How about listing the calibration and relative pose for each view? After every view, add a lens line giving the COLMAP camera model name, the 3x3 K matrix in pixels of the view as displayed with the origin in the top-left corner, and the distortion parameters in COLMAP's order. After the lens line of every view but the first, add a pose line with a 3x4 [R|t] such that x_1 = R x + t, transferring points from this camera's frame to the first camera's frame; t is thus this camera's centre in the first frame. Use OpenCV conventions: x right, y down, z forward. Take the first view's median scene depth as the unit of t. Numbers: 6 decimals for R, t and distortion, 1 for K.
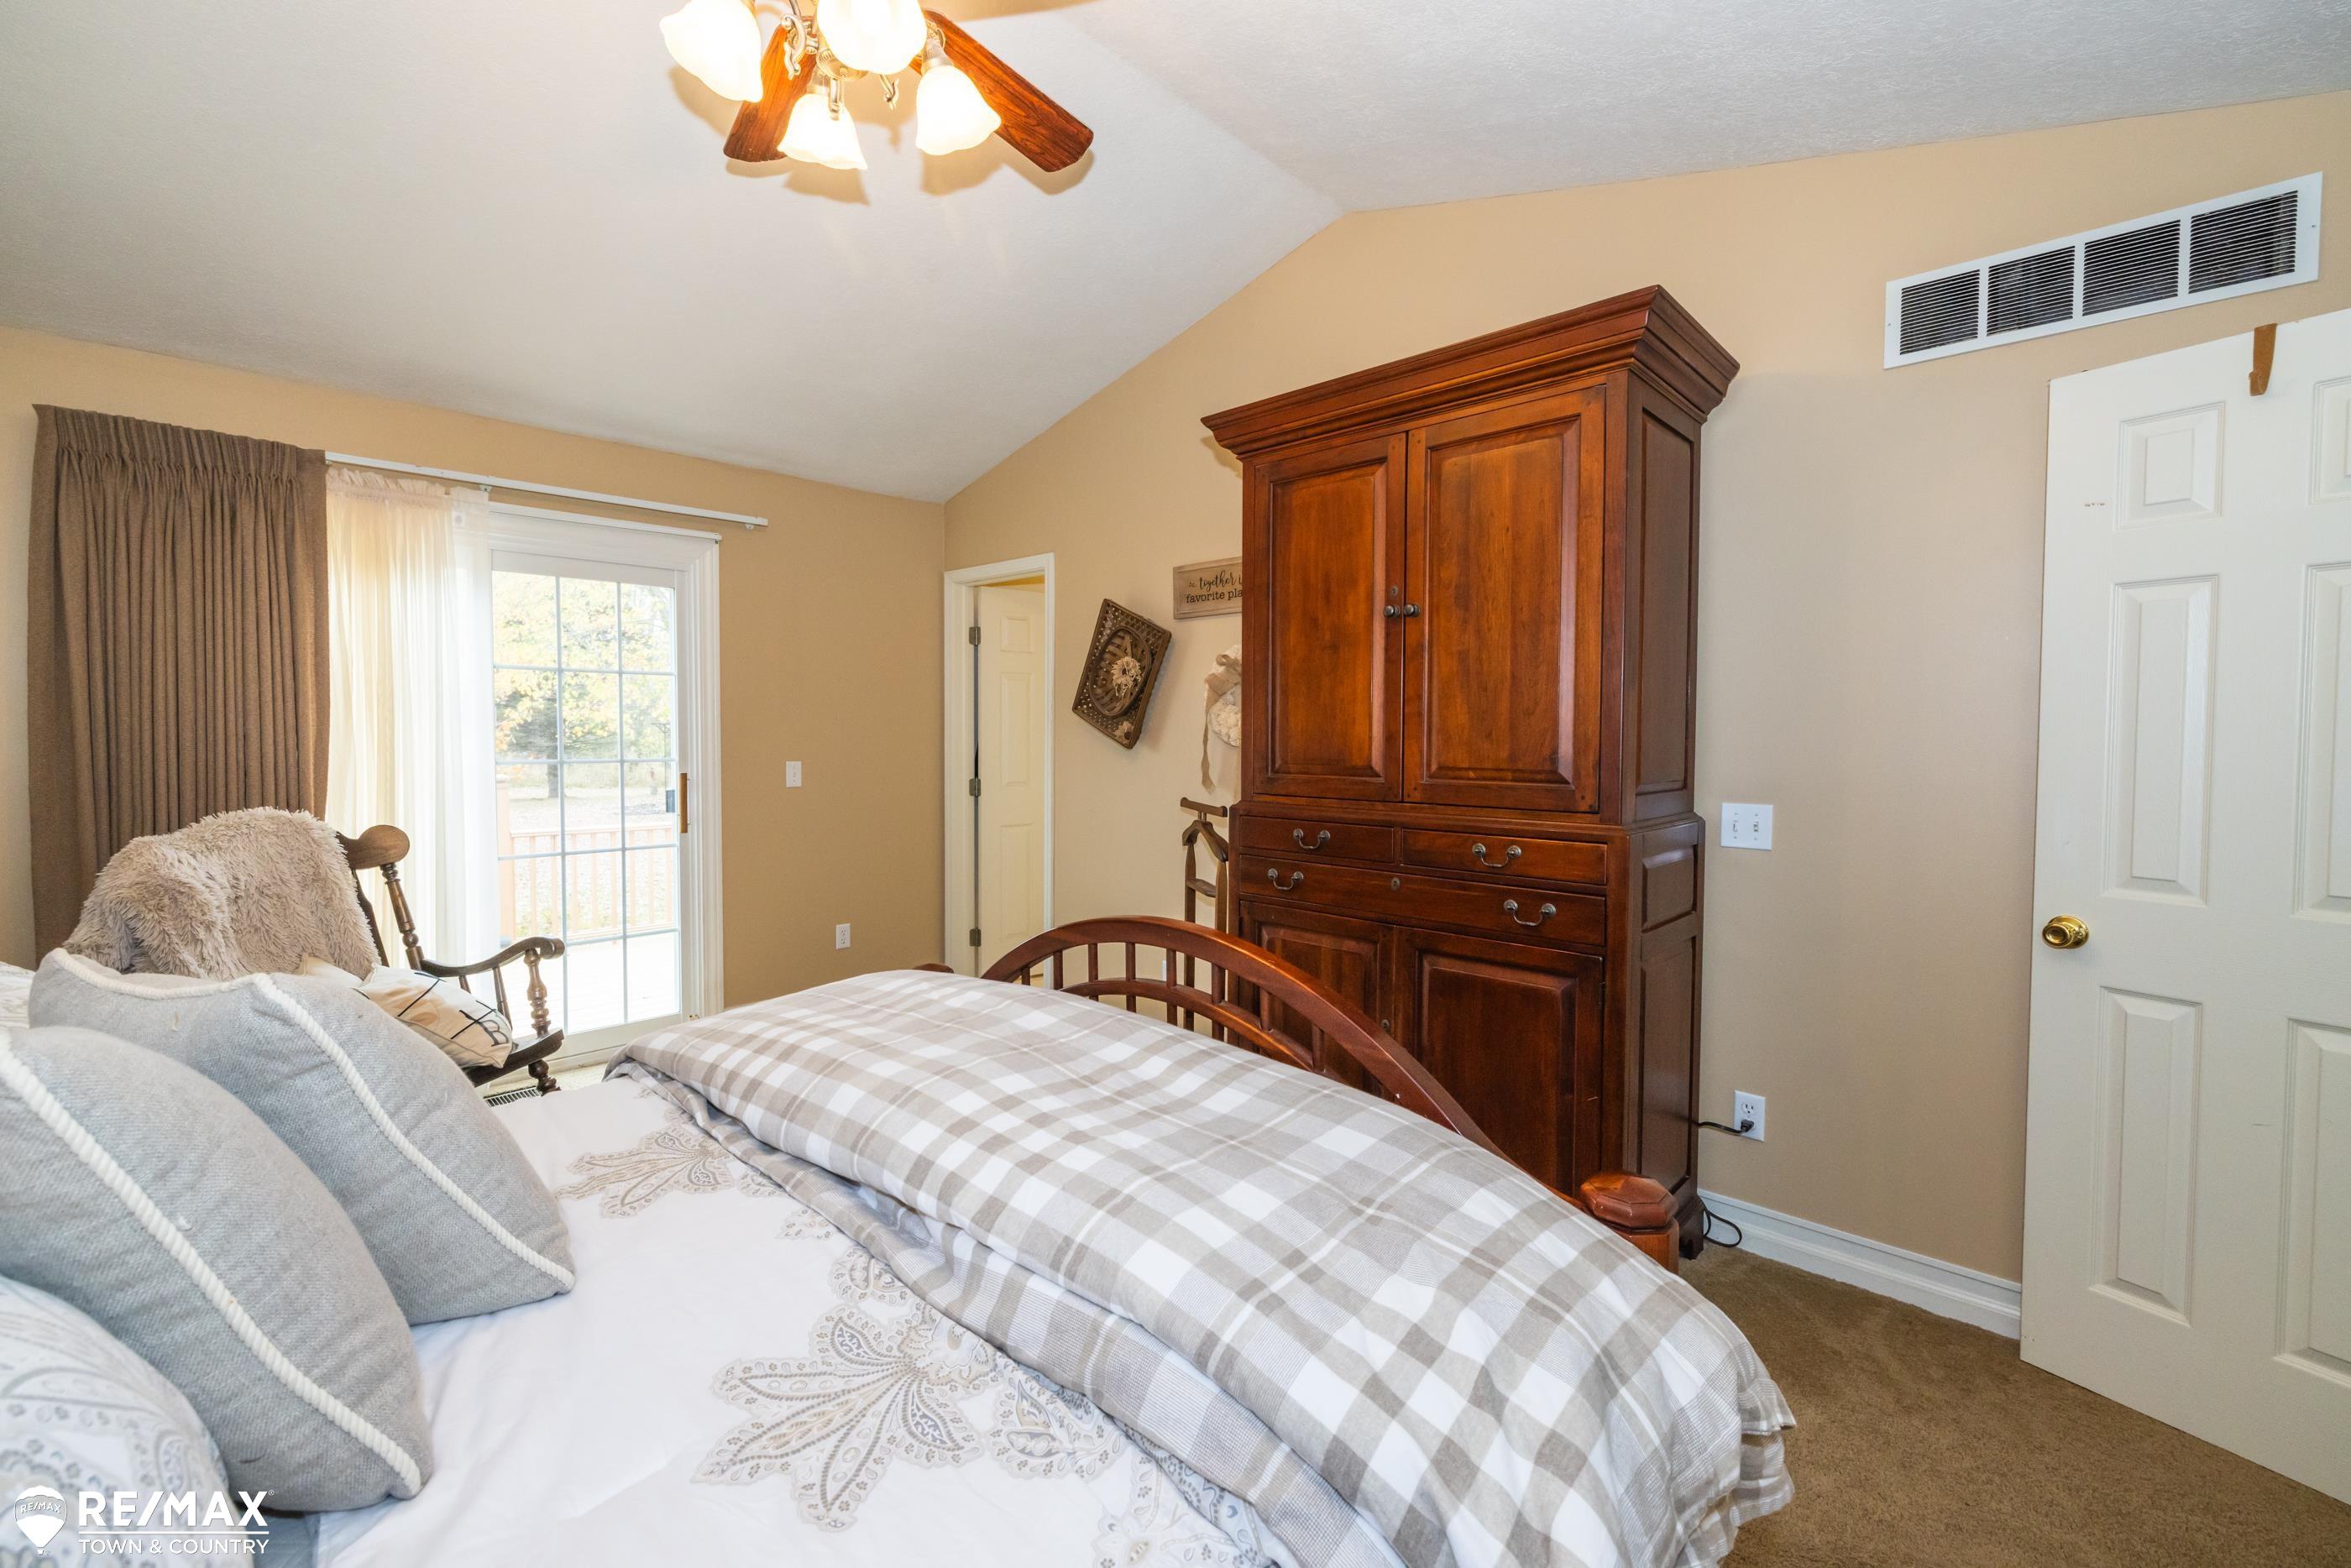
lens RADIAL K [[976.6, 0, 1164.0], [0, 976.6, 768.5], [0, 0, 1]] dist [-0.002925, -0.000152]
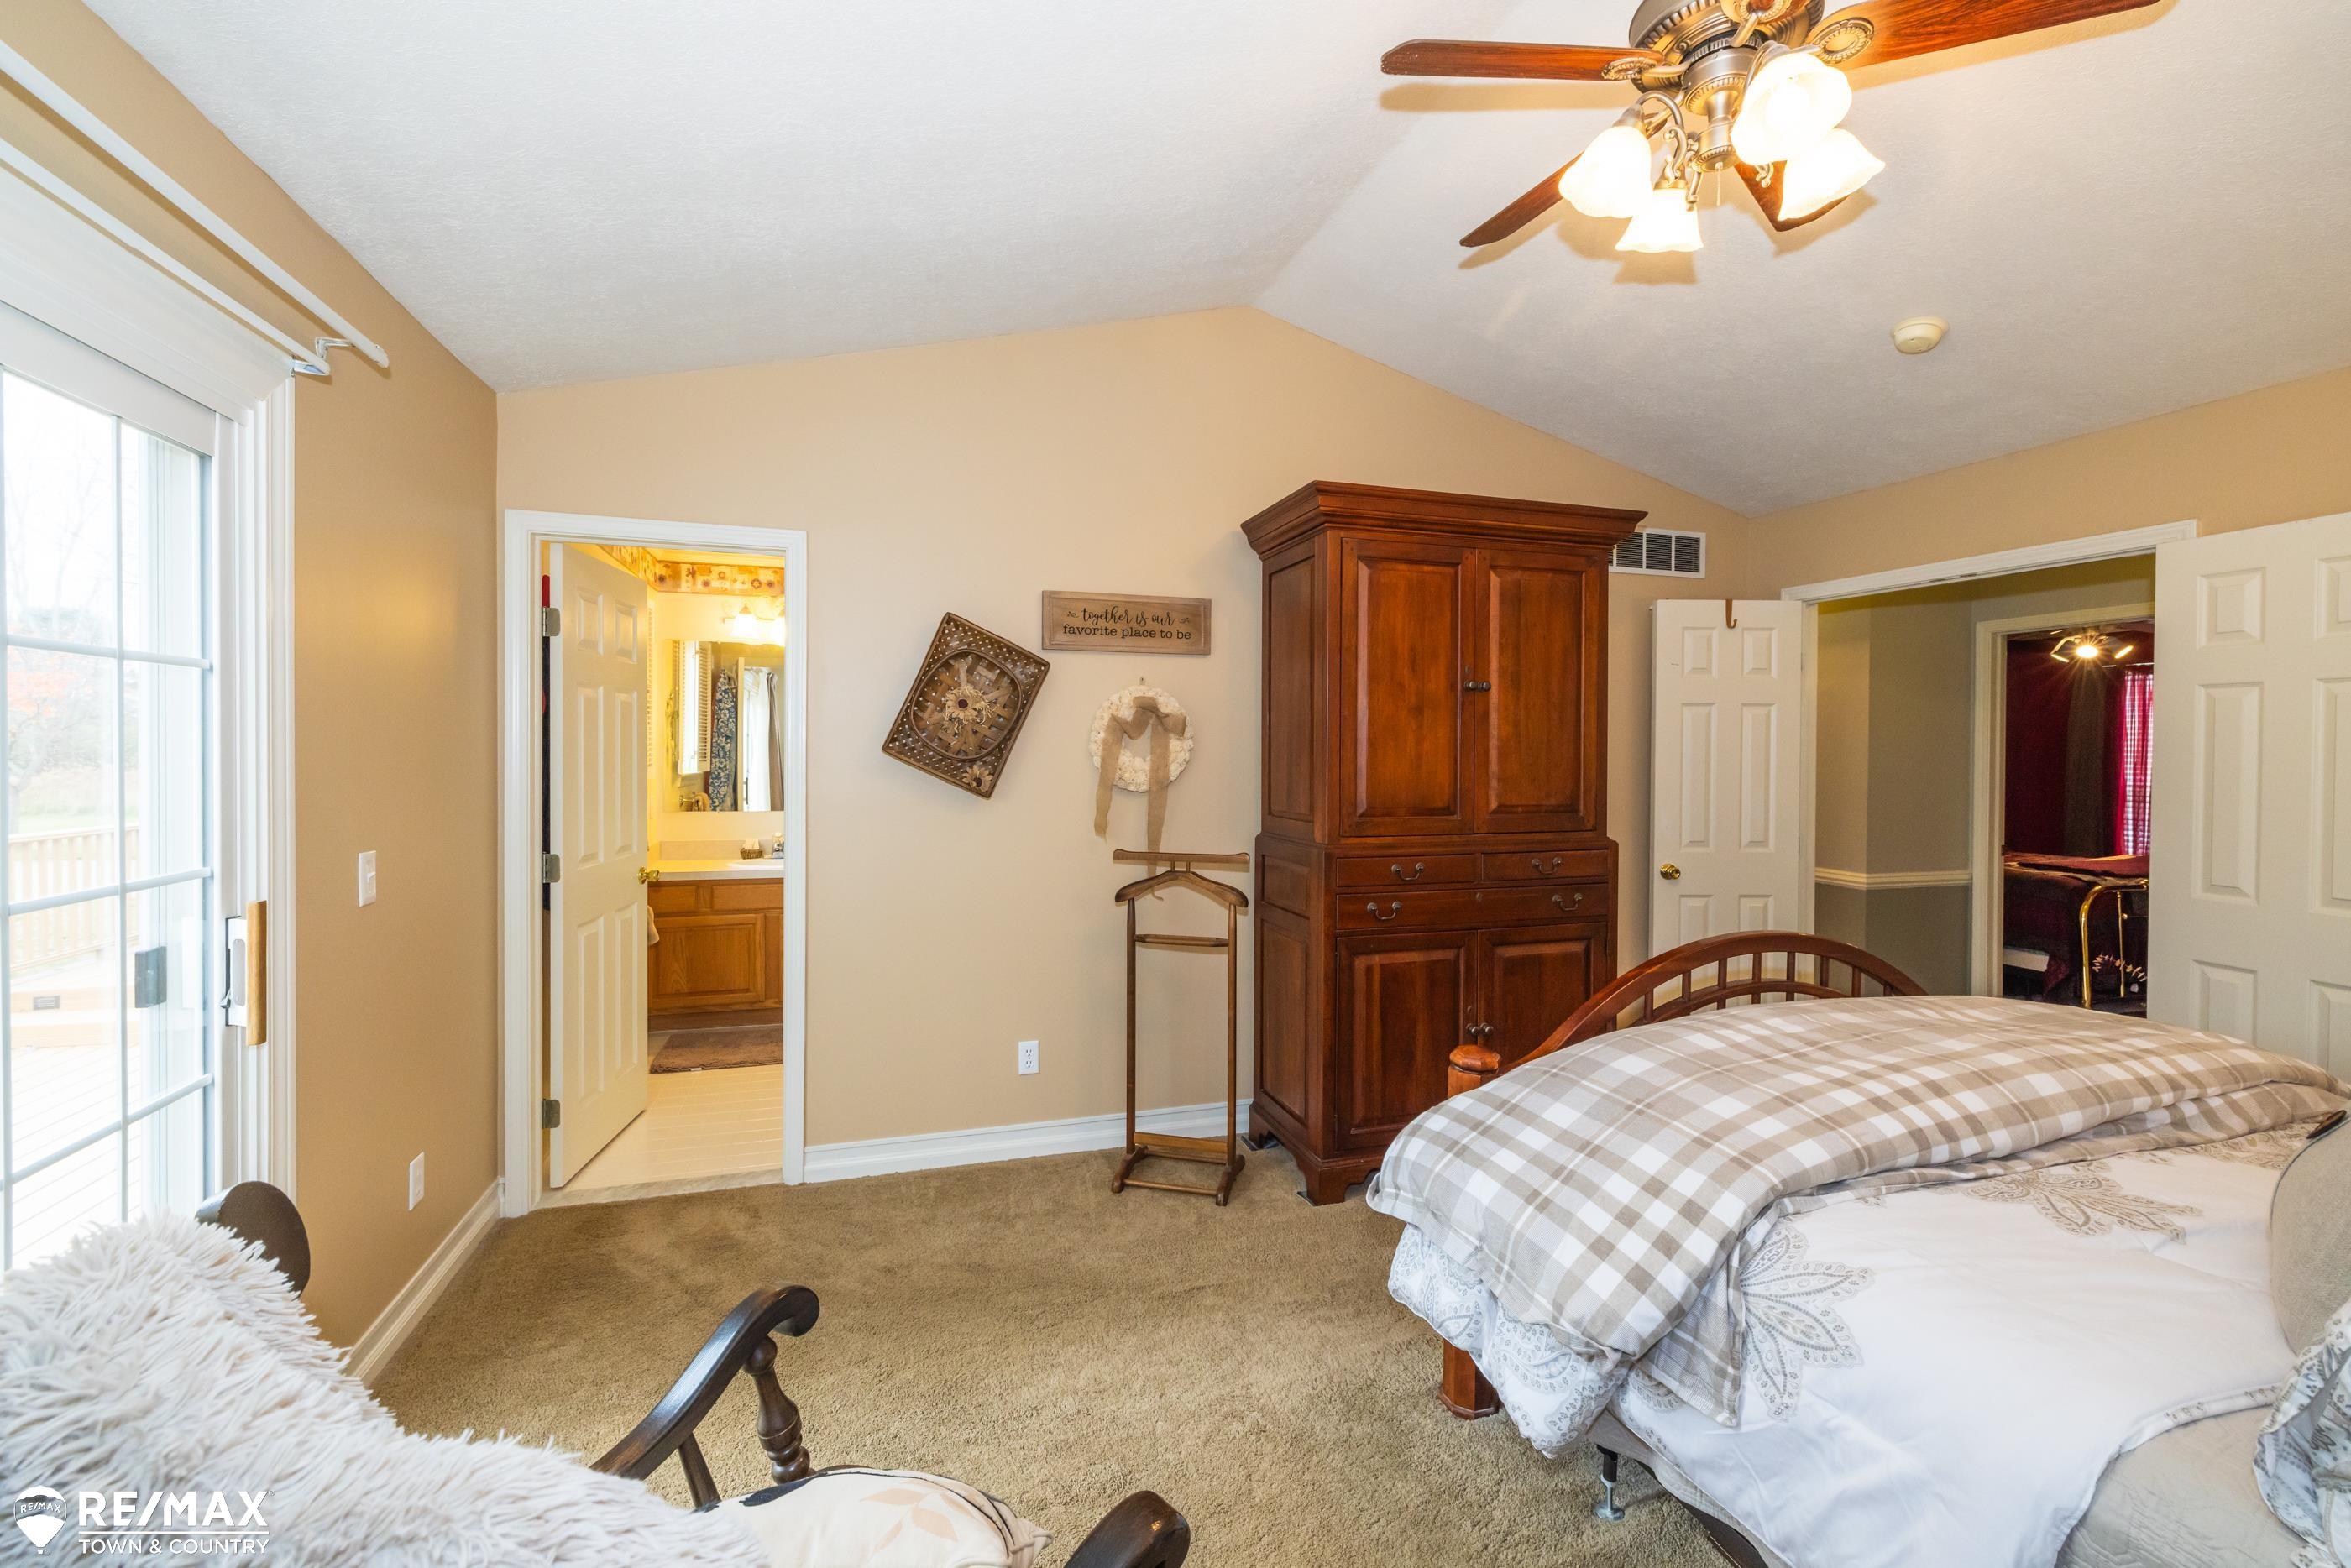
lens RADIAL K [[976.6, 0, 1158.6], [0, 976.6, 769.0], [0, 0, 1]] dist [-0.002925, -0.000152]
pose [[0.489286, -0.016426, 0.871969, -1.018701], [0.029953, 0.999549, 0.002021, -0.062331], [-0.871609, 0.025129, 0.489557, 0.688099]]
